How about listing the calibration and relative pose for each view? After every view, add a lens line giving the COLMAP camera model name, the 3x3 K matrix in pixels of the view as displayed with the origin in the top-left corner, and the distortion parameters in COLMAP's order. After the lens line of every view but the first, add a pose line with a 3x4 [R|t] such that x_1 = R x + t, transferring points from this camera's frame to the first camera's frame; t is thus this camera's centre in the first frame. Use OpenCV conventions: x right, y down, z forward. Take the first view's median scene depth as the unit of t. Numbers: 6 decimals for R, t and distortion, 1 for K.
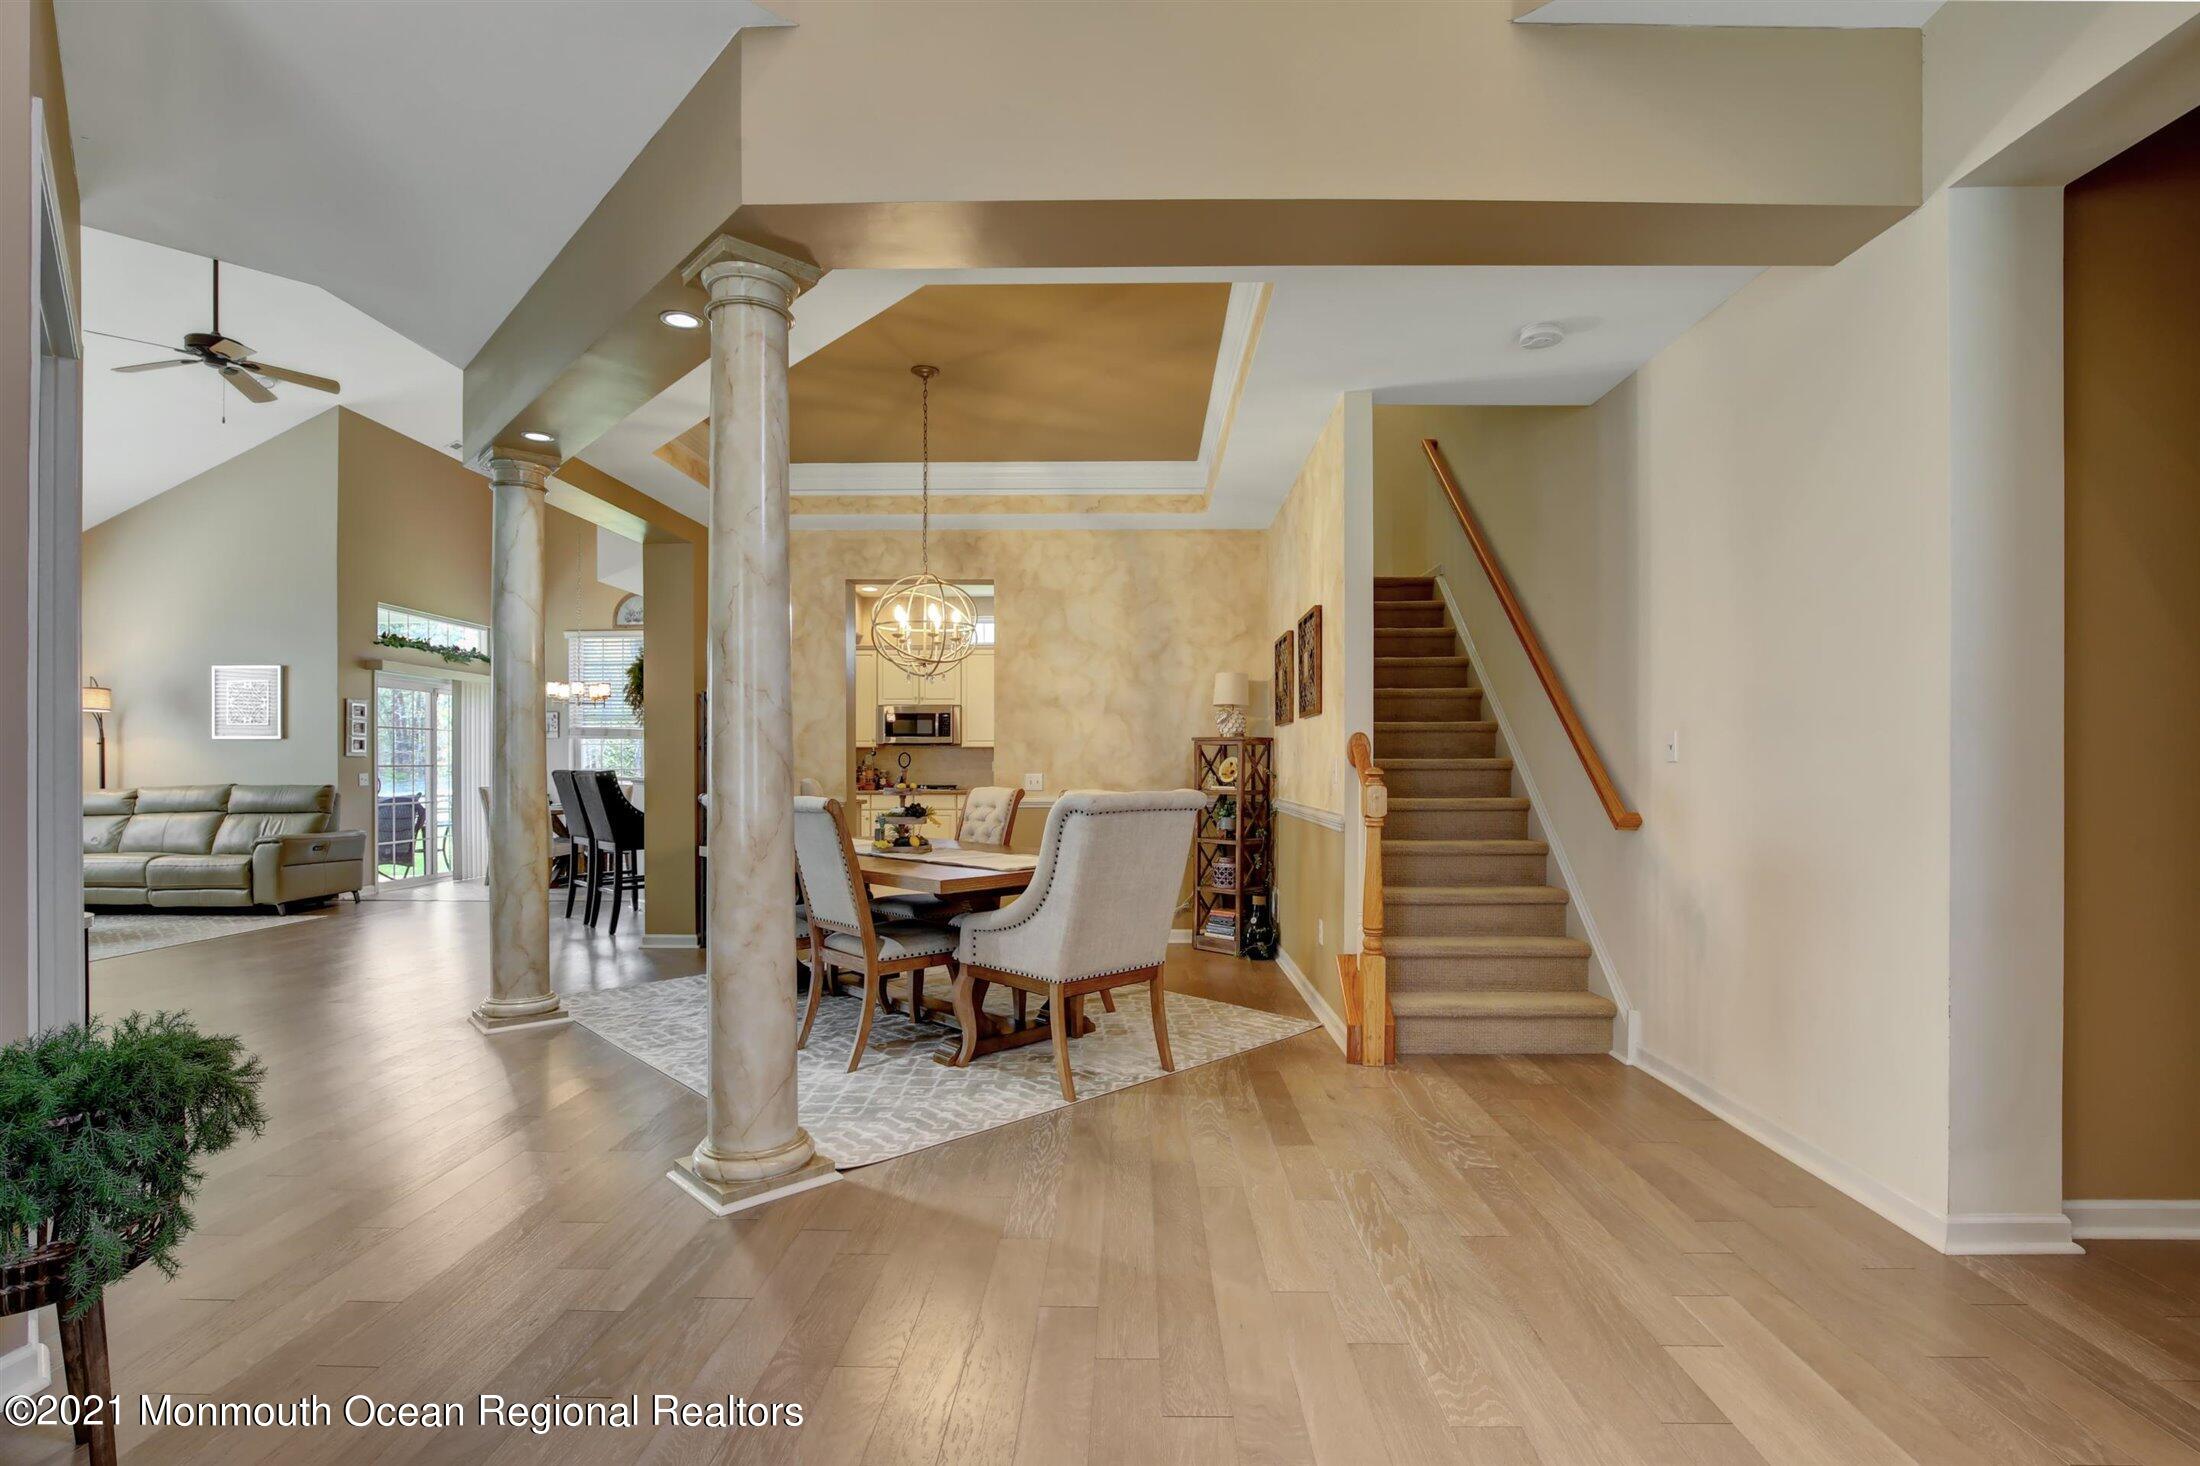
lens RADIAL K [[1020.2, 0, 1088.8], [0, 1020.2, 748.6], [0, 0, 1]] dist [-0.019733, -0.000270]
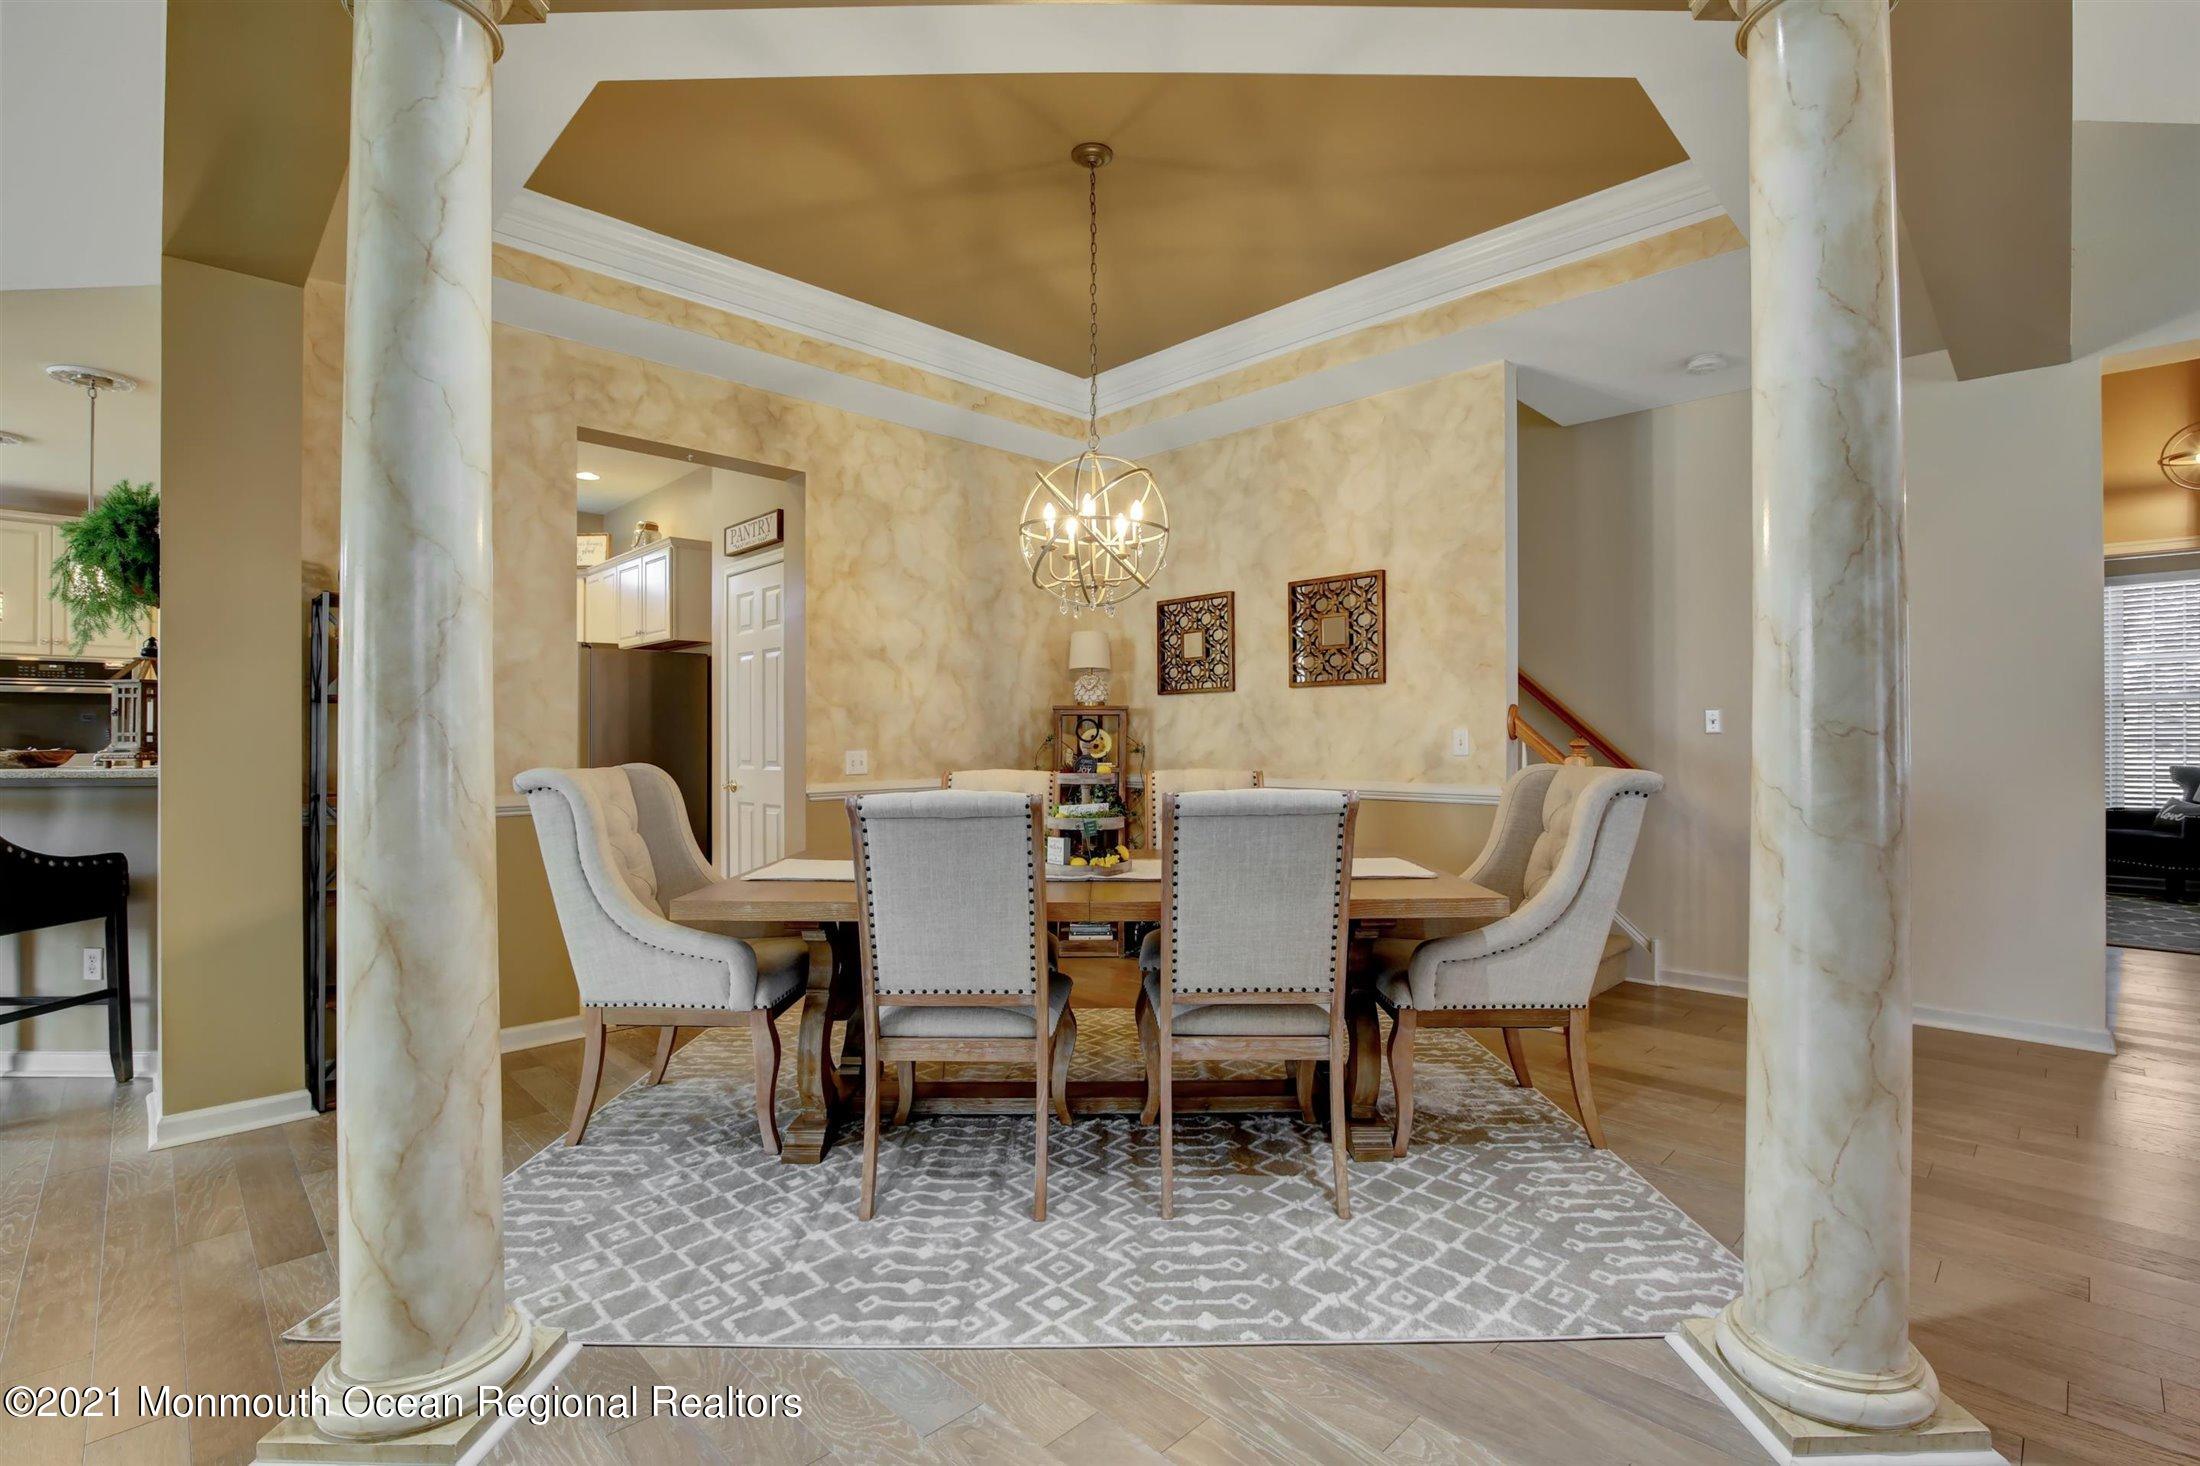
lens RADIAL K [[1020.2, 0, 1103.2], [0, 1020.2, 715.5], [0, 0, 1]] dist [-0.019733, -0.000270]
pose [[0.686631, 0.012019, 0.726906, -0.458114], [-0.007214, 0.999927, -0.009719, 0.005128], [-0.726970, 0.001429, 0.686668, 0.378218]]
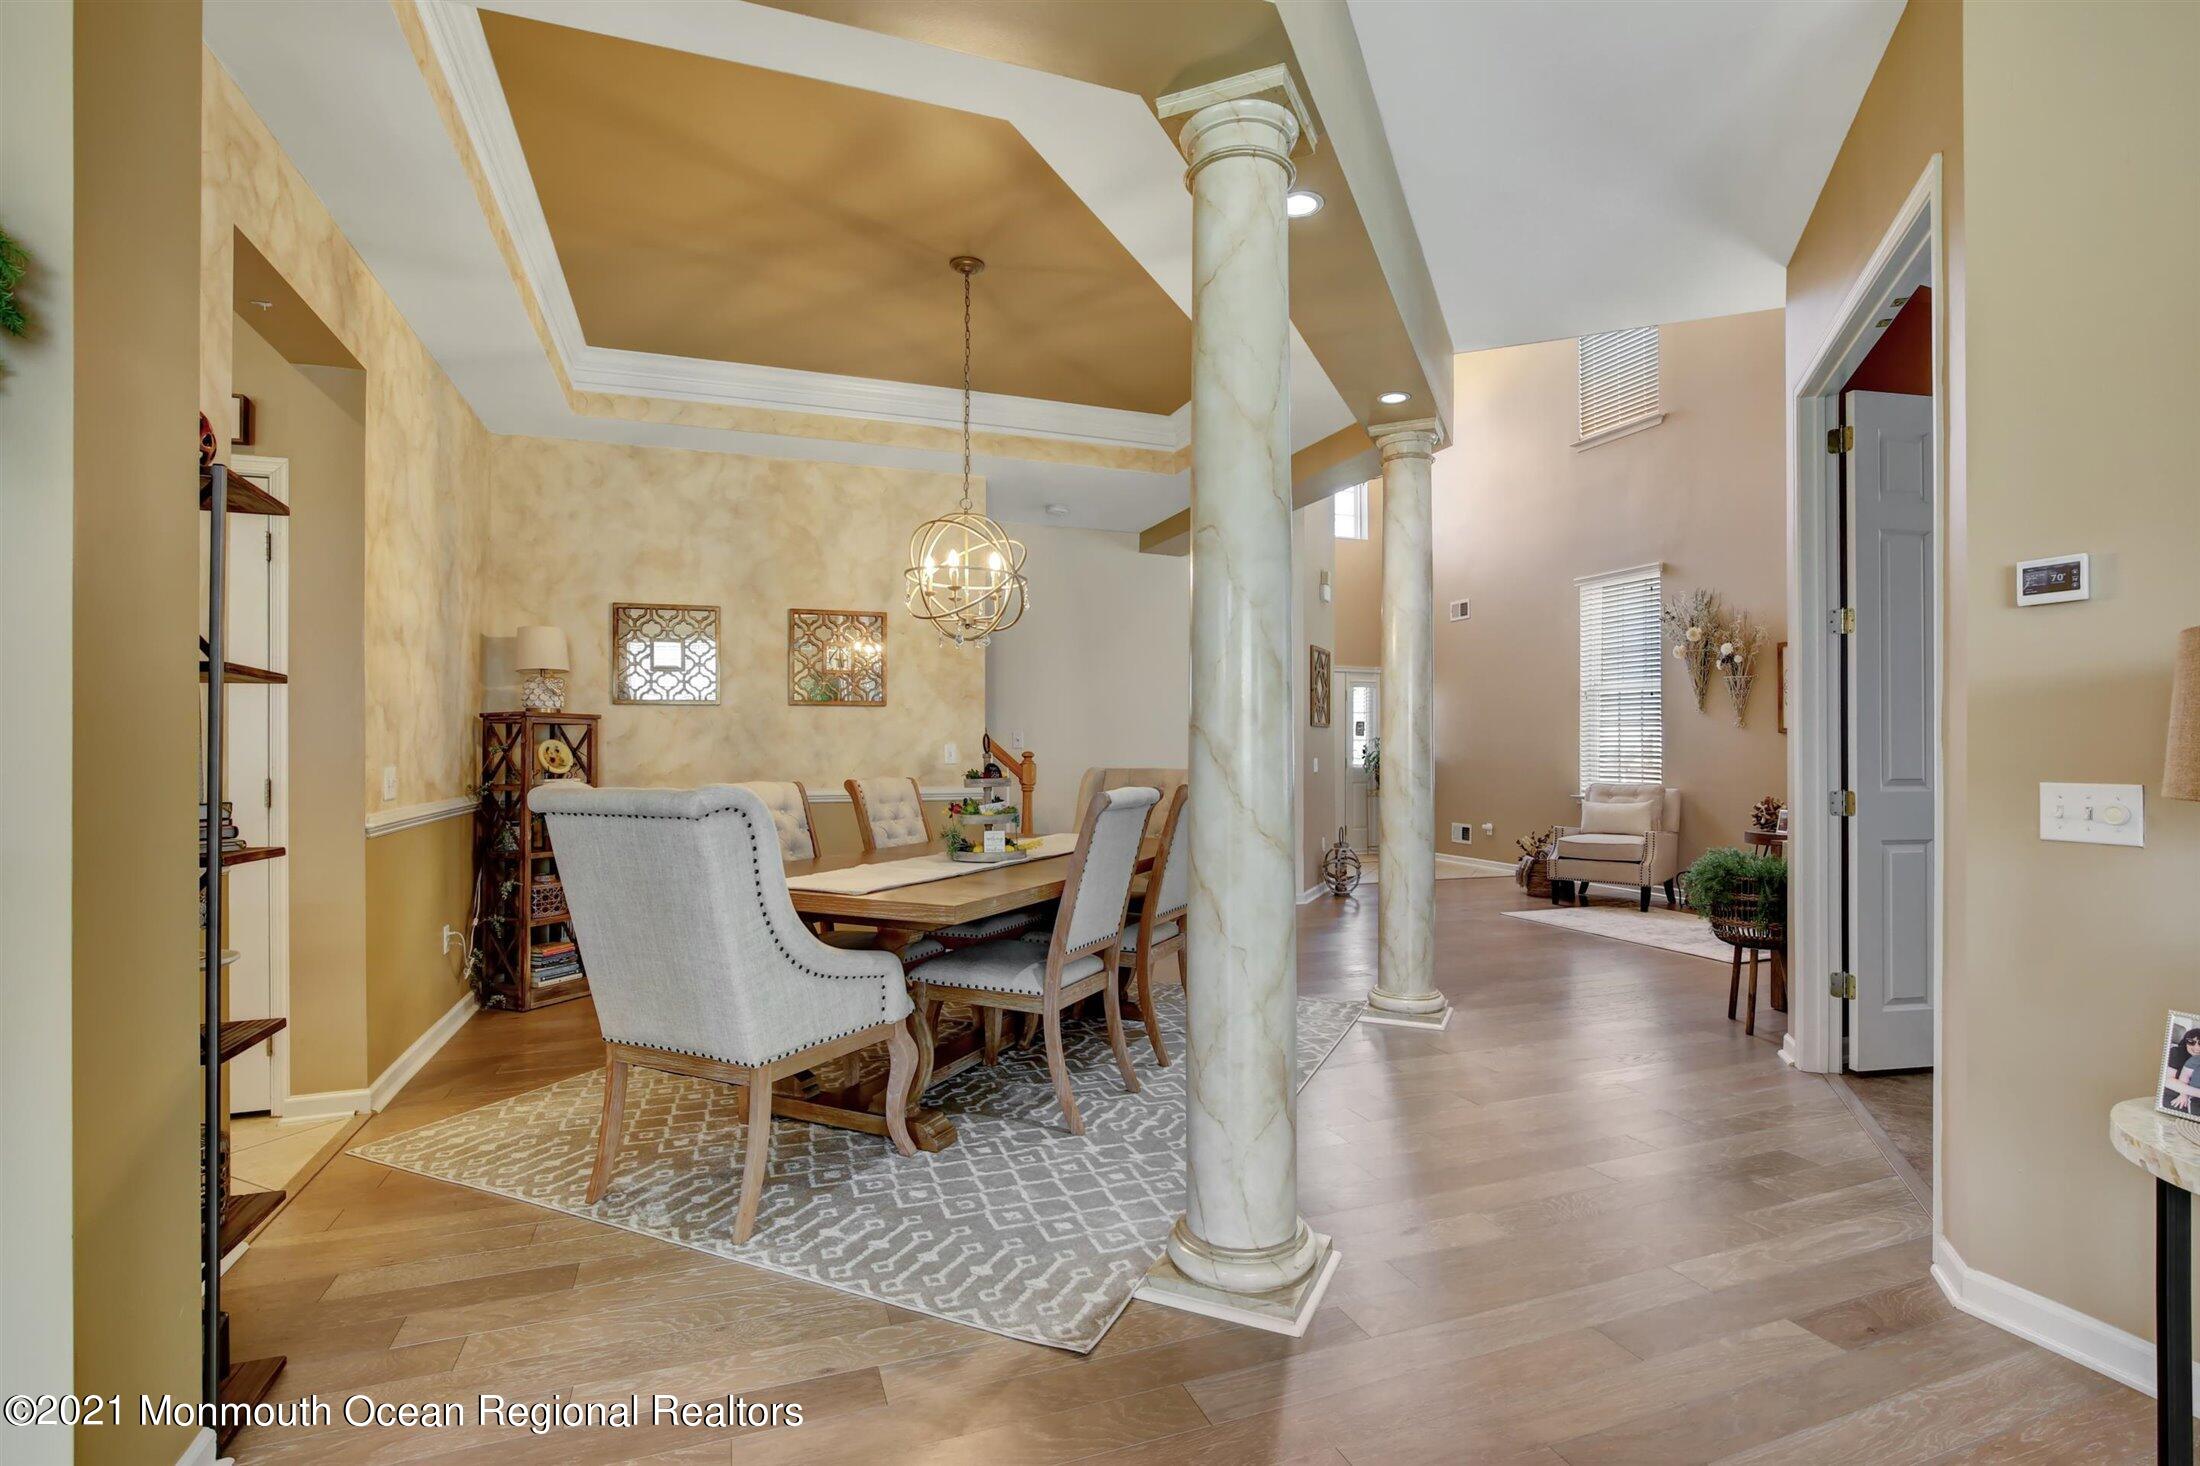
lens RADIAL K [[1020.2, 0, 1112.4], [0, 1020.2, 744.7], [0, 0, 1]] dist [-0.019733, -0.000270]
pose [[-0.386047, 0.007959, 0.922445, -0.667131], [-0.012463, 0.999827, -0.013842, 0.016287], [-0.922395, -0.016840, -0.385881, 0.844686]]
